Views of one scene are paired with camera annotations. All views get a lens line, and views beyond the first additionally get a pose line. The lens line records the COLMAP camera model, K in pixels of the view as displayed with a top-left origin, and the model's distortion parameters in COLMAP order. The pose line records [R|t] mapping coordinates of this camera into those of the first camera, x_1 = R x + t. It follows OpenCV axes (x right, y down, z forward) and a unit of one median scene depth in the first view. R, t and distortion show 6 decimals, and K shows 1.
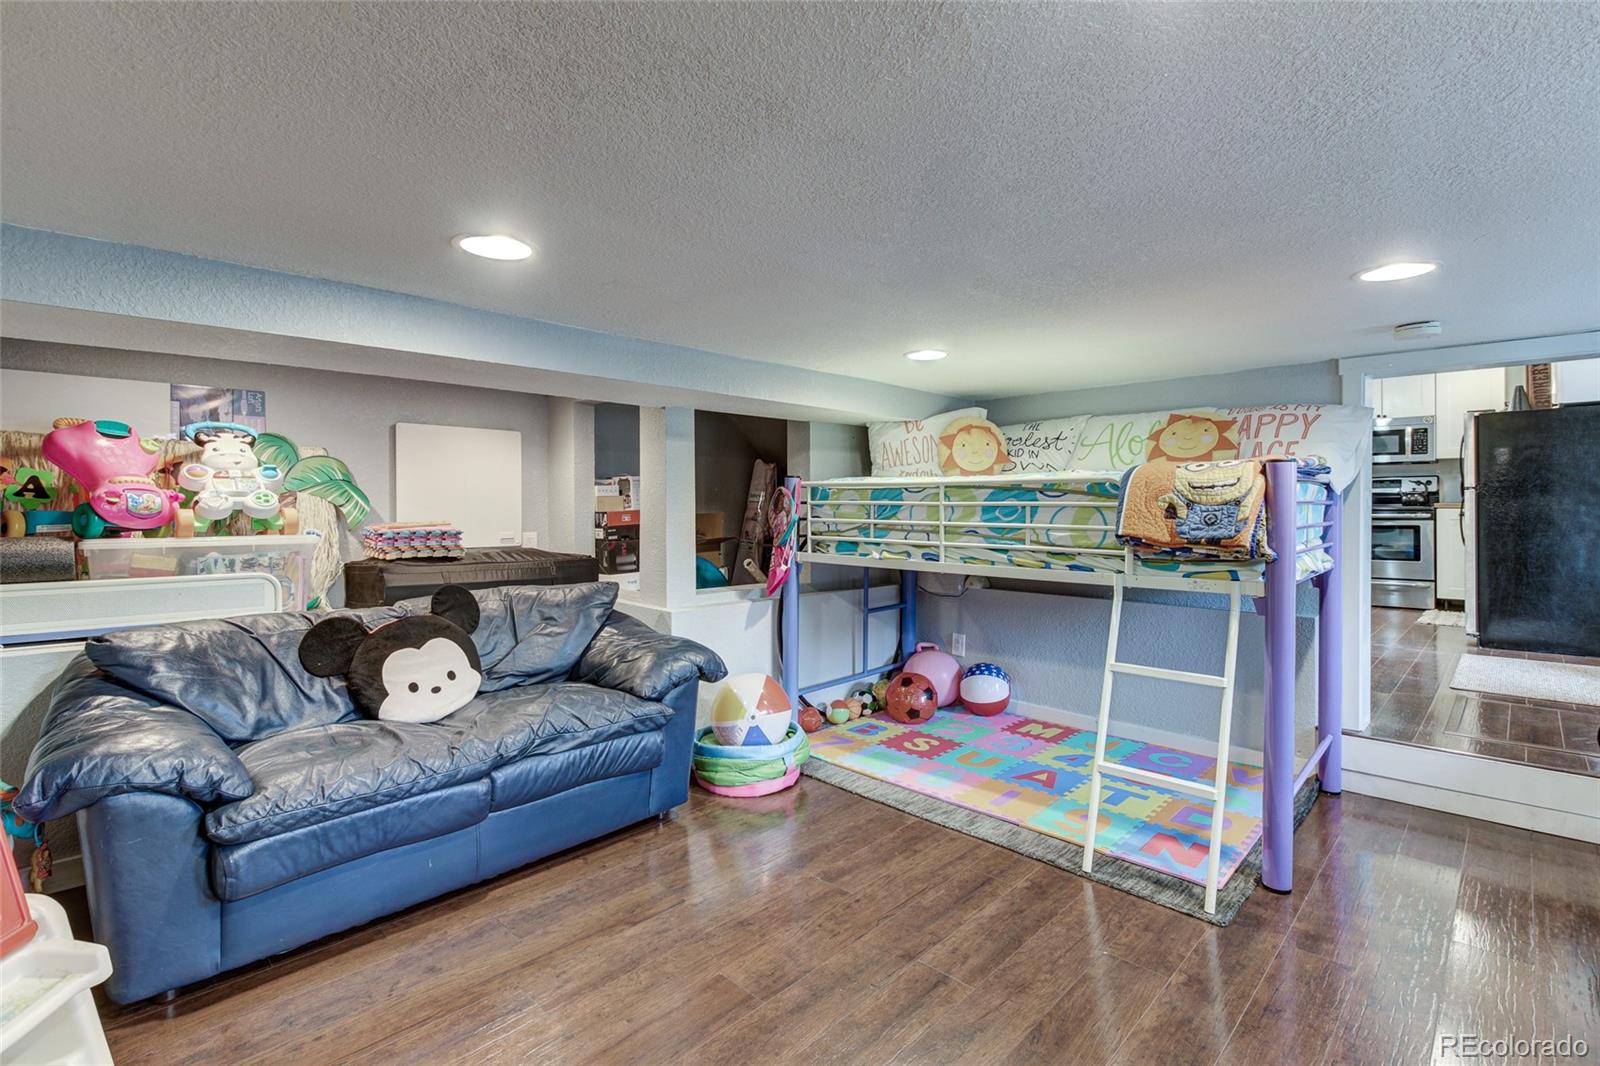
lens RADIAL K [[736.3, 0, 798.0], [0, 736.3, 515.8], [0, 0, 1]] dist [0.014938, -0.014765]
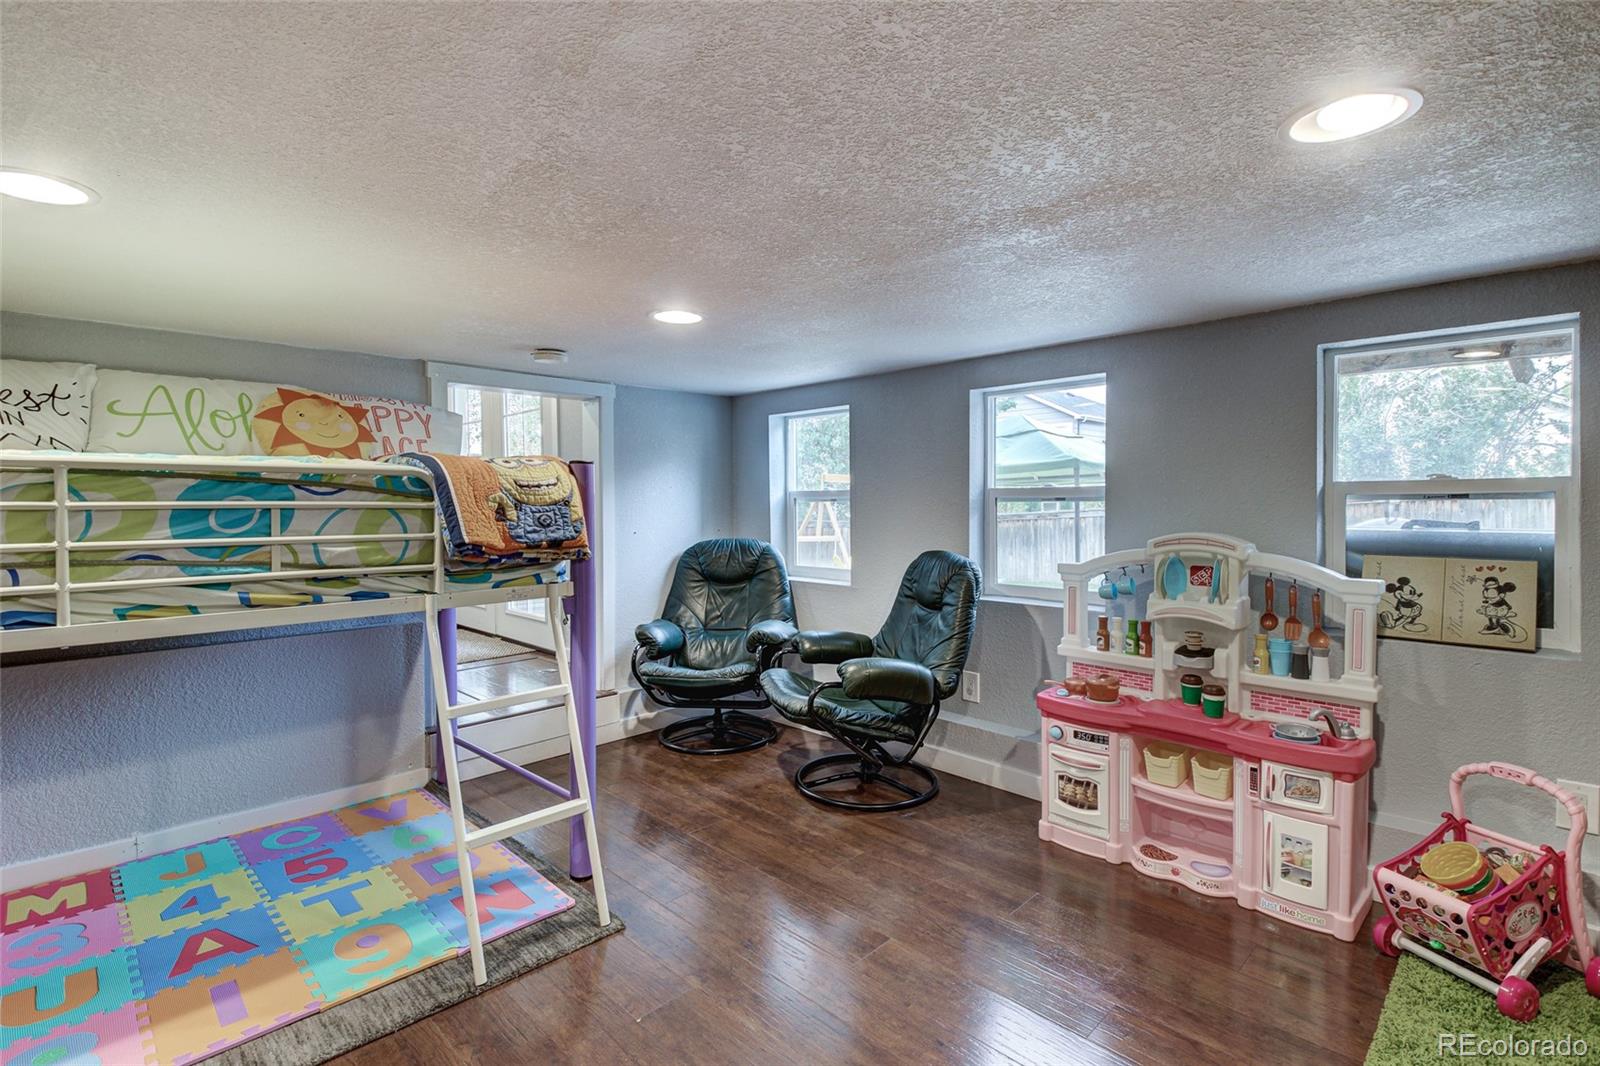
lens RADIAL K [[736.3, 0, 805.1], [0, 736.3, 520.3], [0, 0, 1]] dist [0.014938, -0.014765]
pose [[0.021394, -0.022004, 0.999529, -0.310854], [0.021800, 0.999530, 0.021537, -0.007047], [-0.999533, 0.021329, 0.021864, 0.552117]]
